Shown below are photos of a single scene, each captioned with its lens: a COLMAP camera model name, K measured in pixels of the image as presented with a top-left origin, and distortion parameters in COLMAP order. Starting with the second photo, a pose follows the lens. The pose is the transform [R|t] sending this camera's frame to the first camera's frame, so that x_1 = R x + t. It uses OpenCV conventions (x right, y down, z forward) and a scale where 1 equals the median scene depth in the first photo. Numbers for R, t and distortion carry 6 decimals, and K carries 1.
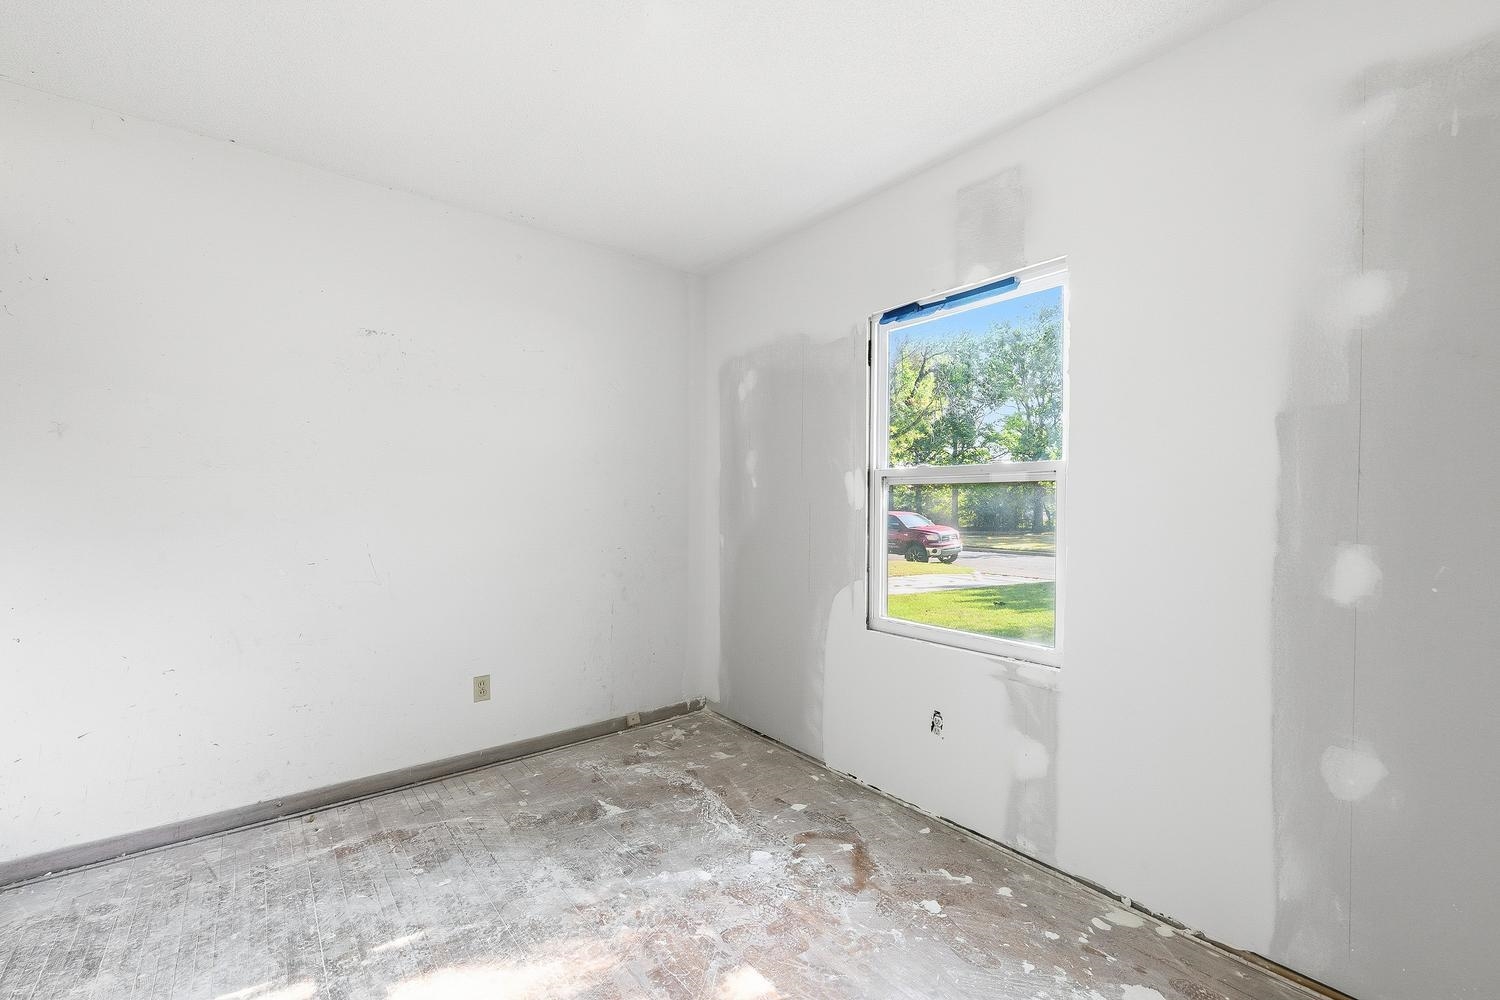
lens RADIAL K [[613.5, 0, 754.9], [0, 613.5, 500.0], [0, 0, 1]] dist [-0.001153, -0.000155]
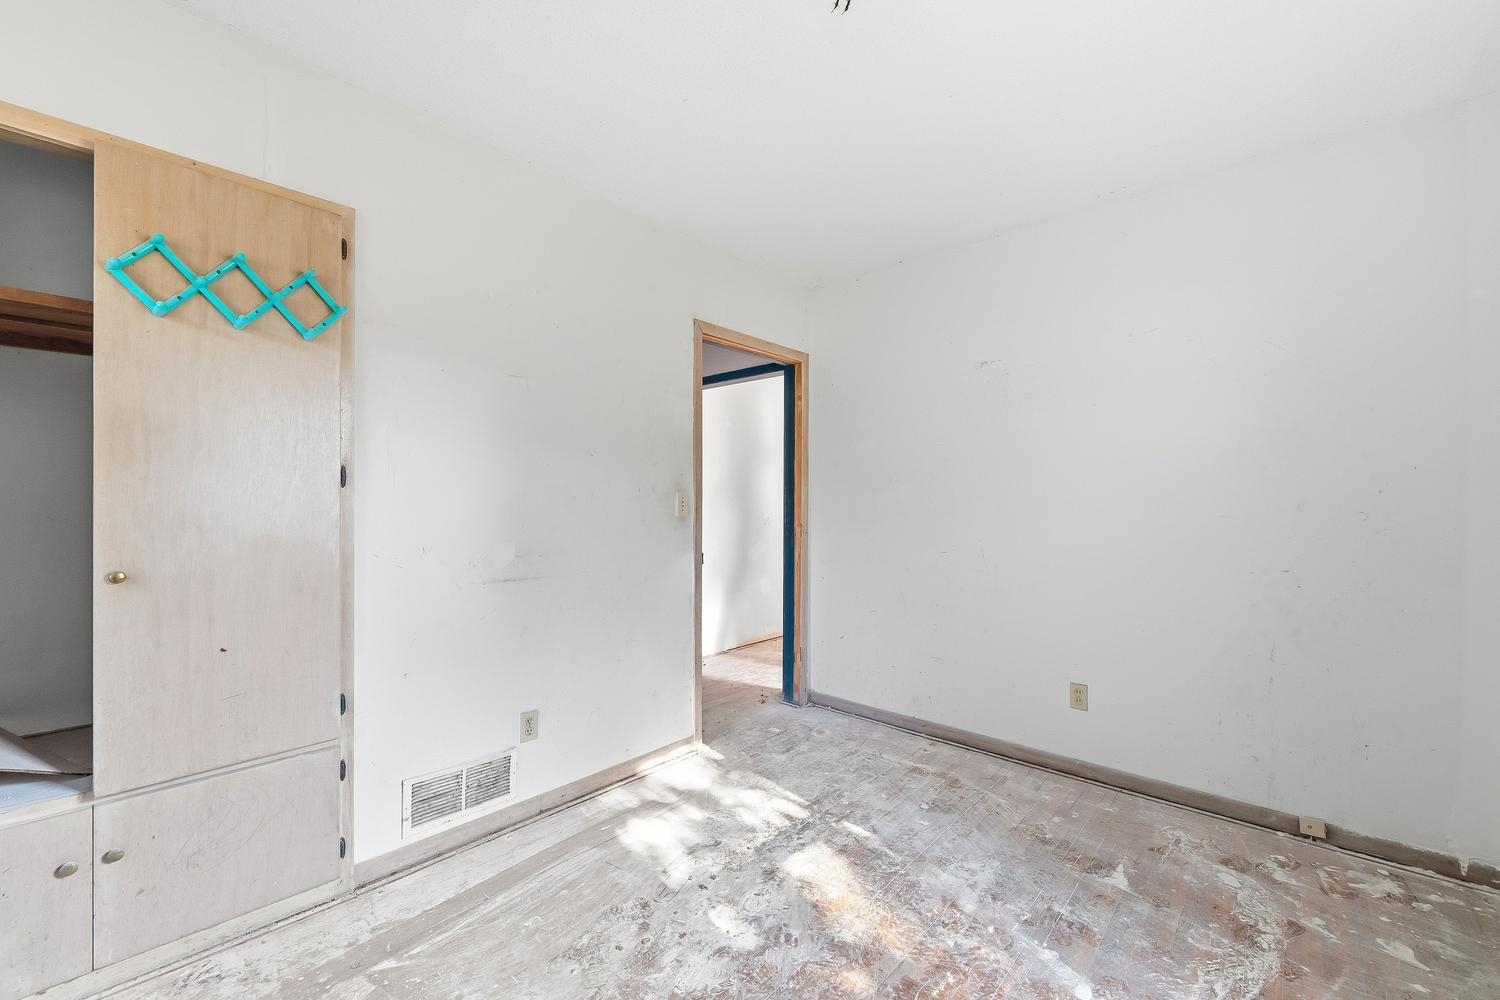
lens RADIAL K [[613.5, 0, 754.9], [0, 613.5, 502.1], [0, 0, 1]] dist [-0.001153, -0.000155]
pose [[0.158010, -0.005371, -0.987423, 0.506778], [-0.000027, 0.999985, -0.005444, 0.005005], [0.987438, 0.000887, 0.158007, 0.394817]]
